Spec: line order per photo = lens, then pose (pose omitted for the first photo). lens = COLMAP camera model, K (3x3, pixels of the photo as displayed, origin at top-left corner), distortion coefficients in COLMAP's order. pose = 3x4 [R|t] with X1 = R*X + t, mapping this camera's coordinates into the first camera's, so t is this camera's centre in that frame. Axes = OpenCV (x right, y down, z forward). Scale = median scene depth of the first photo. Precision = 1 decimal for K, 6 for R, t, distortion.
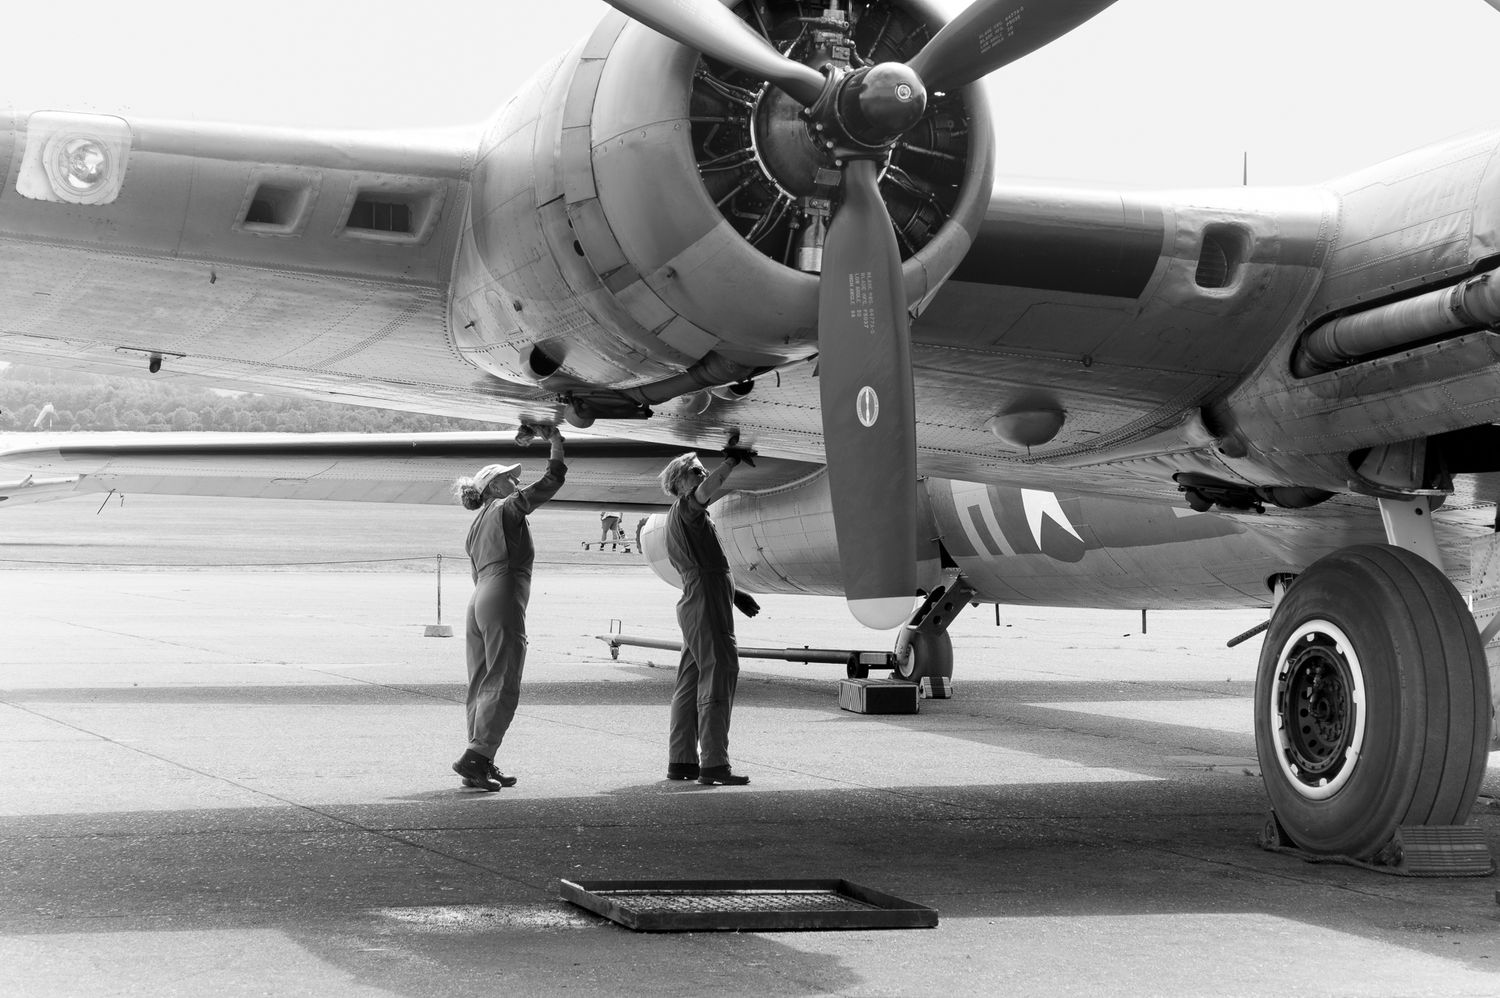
lens RADIAL K [[3746.2, 0, 750.0], [0, 3746.2, 499.0], [0, 0, 1]] dist [0.245890, -0.650876]
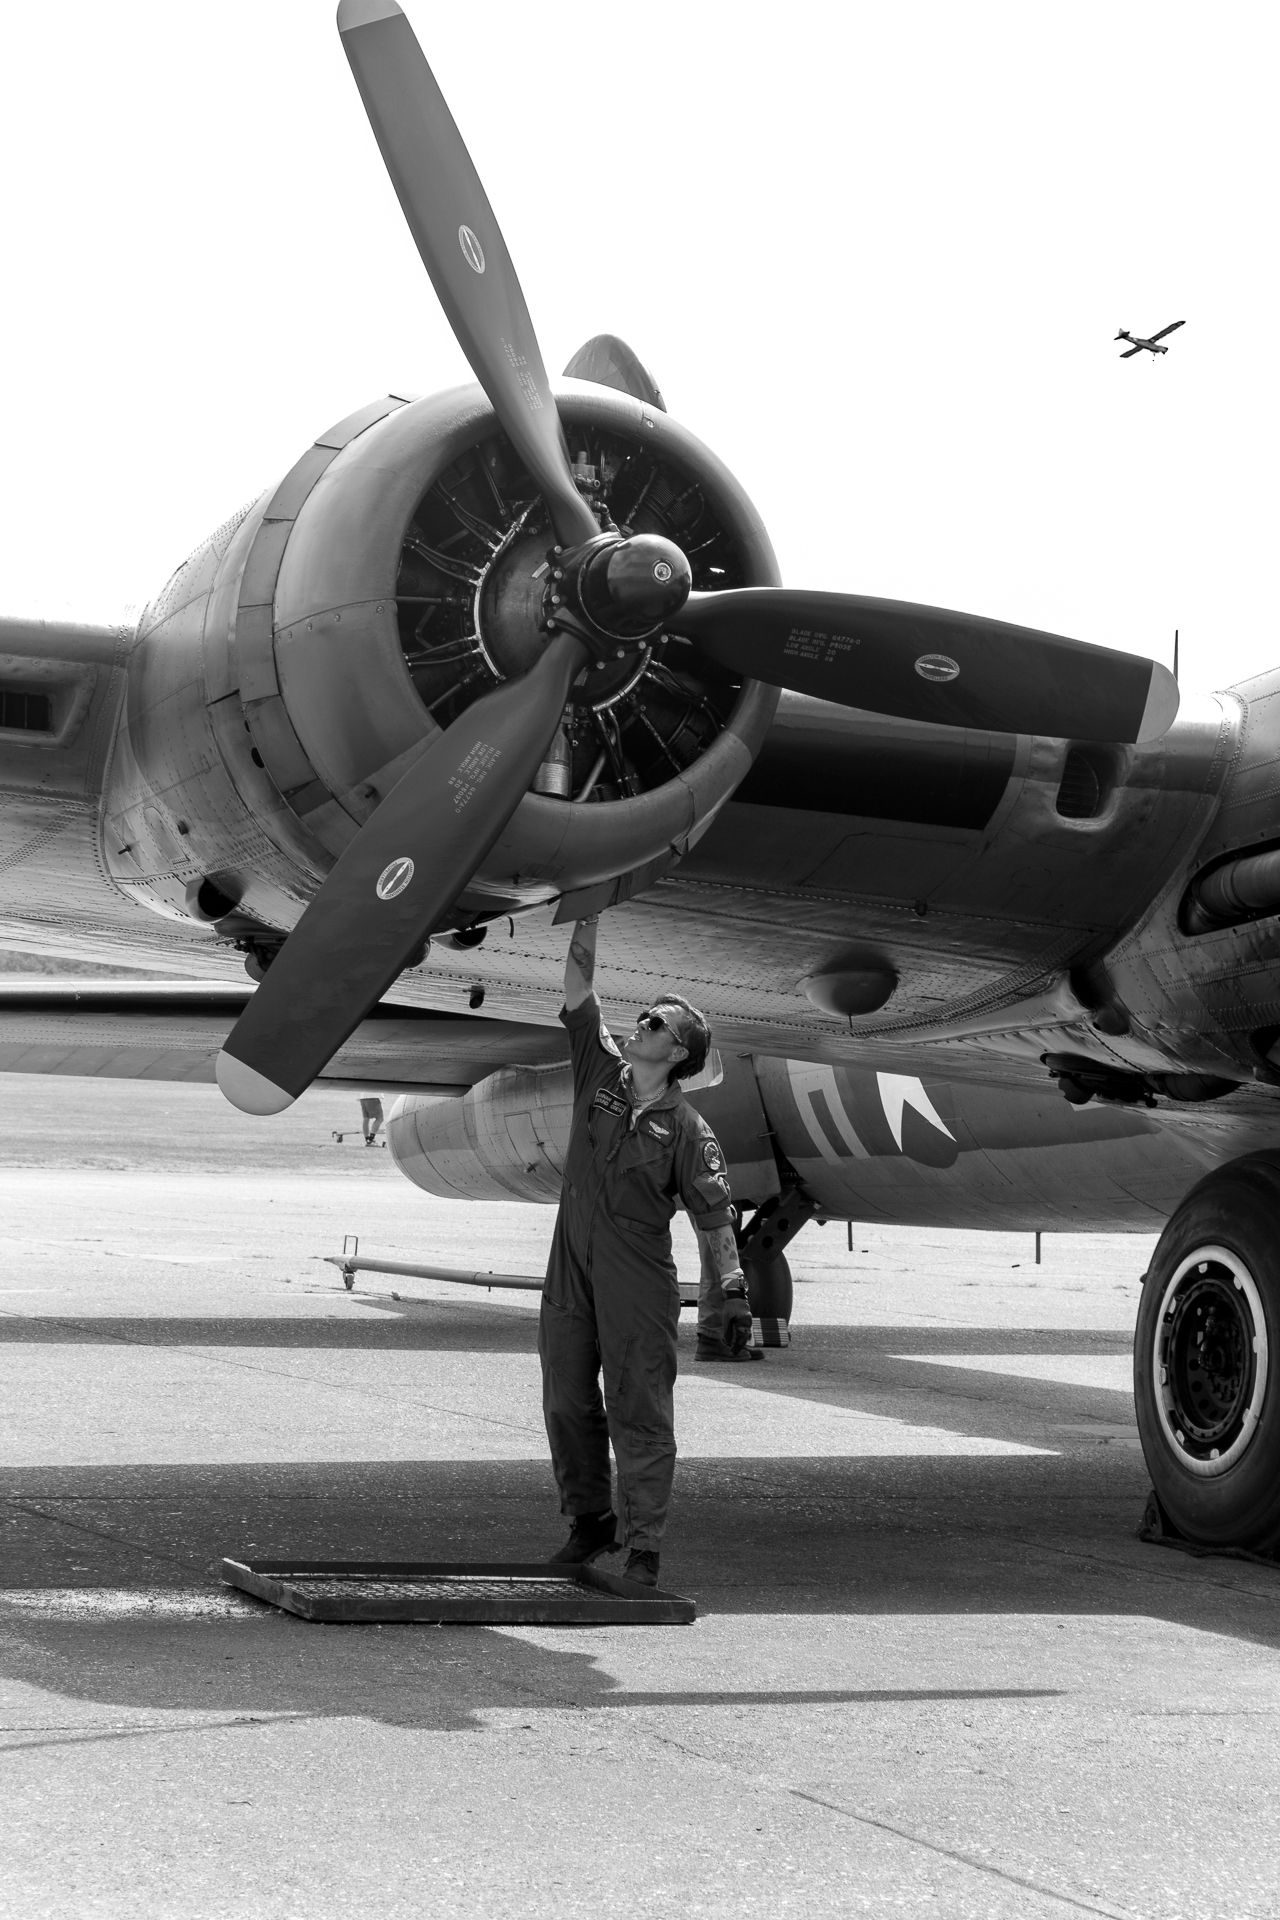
lens RADIAL K [[5276.5, 0, 590.5], [0, 5276.5, 1047.2], [0, 0, 1]] dist [0.229643, -0.313479]
pose [[0.999868, 0.016270, 0.000346, 0.021320], [-0.016268, 0.999854, -0.005263, -0.001048], [-0.000432, 0.005256, 0.999986, -0.095326]]
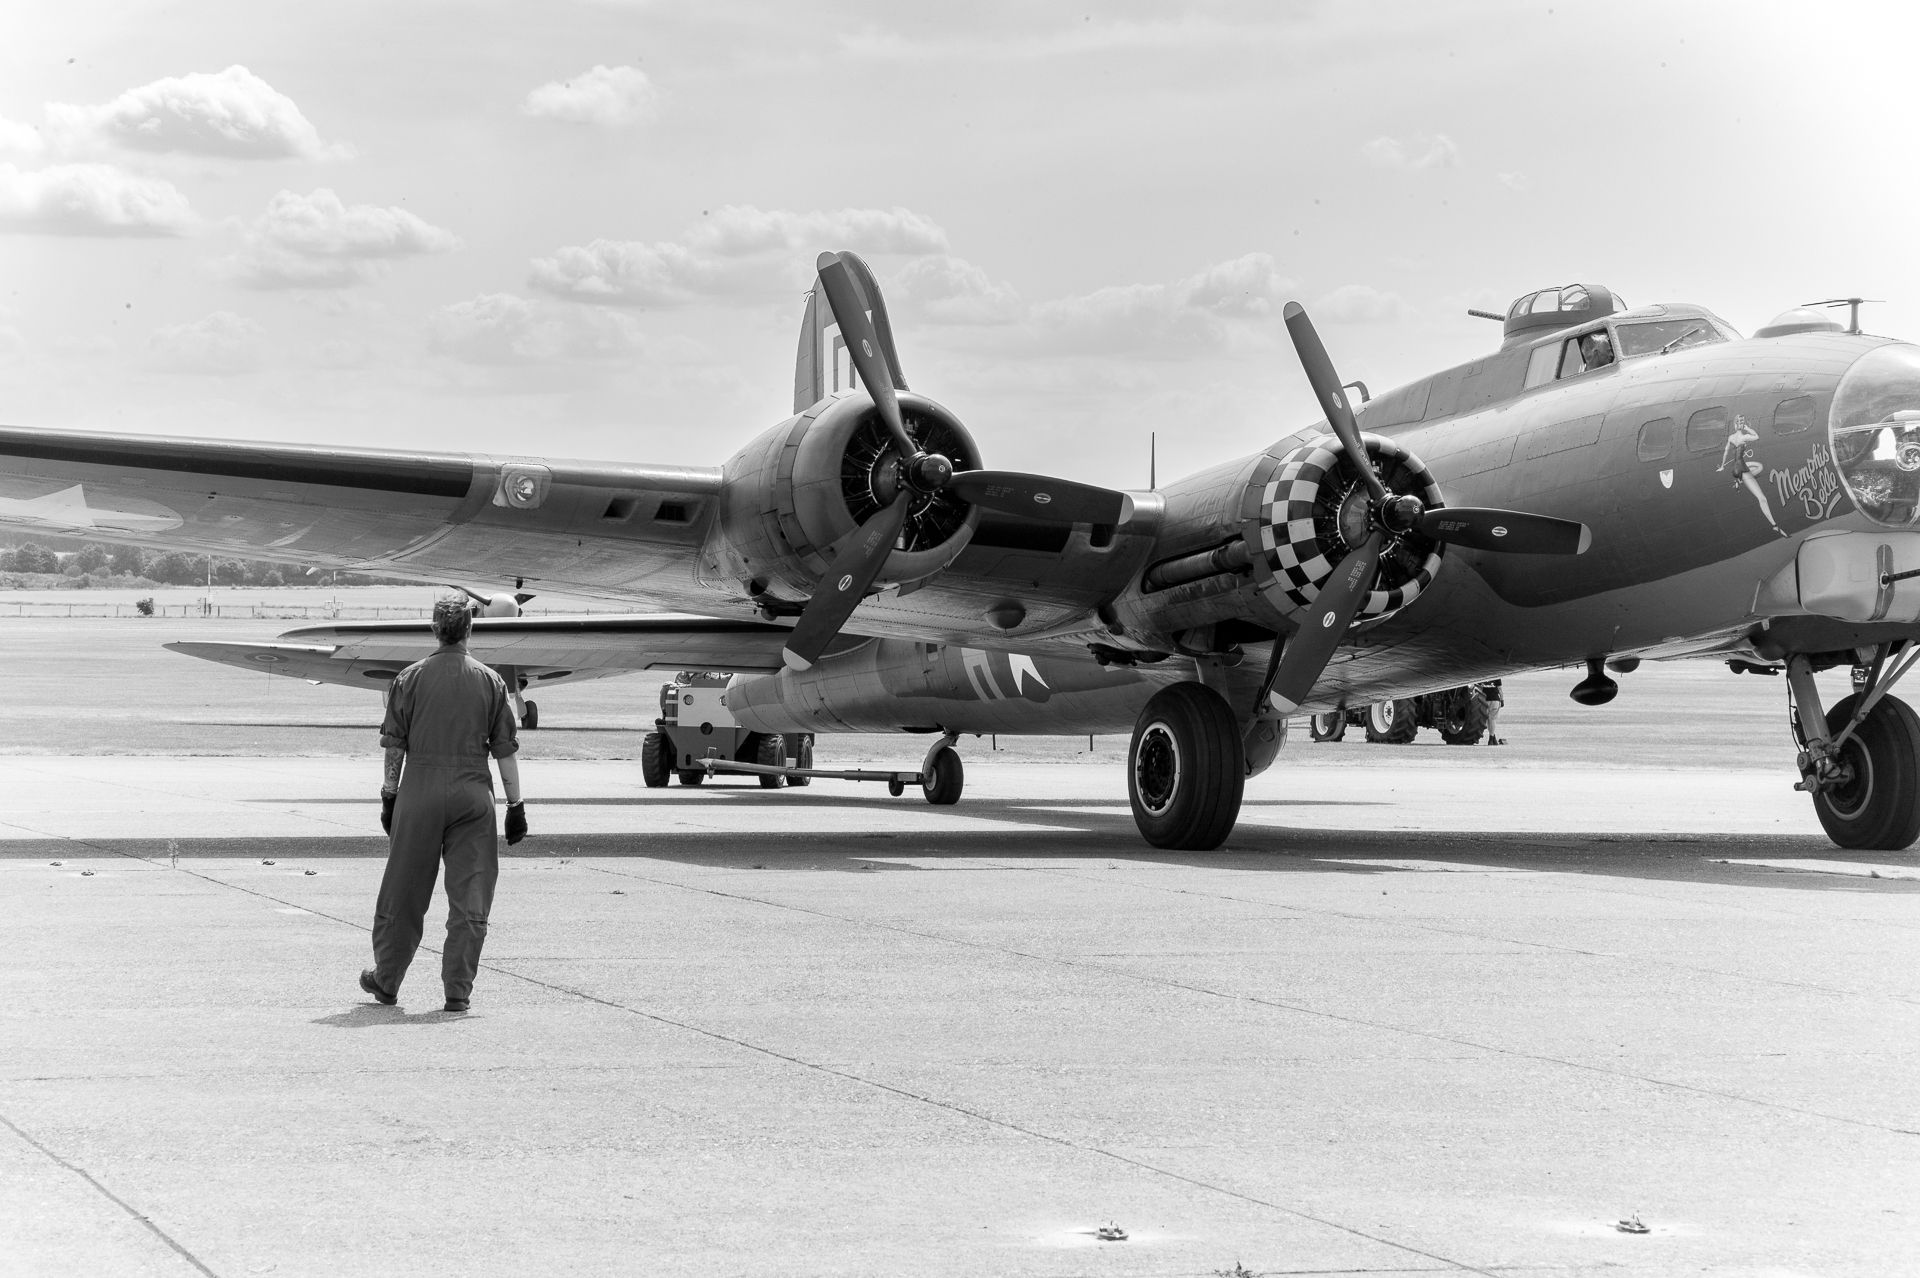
lens RADIAL K [[4933.6, 0, 997.4], [0, 4933.6, 633.7], [0, 0, 1]] dist [0.275734, -1.142883]
pose [[0.998070, -0.001862, 0.062073, -0.082329], [0.002398, 0.999961, -0.008554, 0.009091], [-0.062054, 0.008686, 0.998035, -1.458484]]
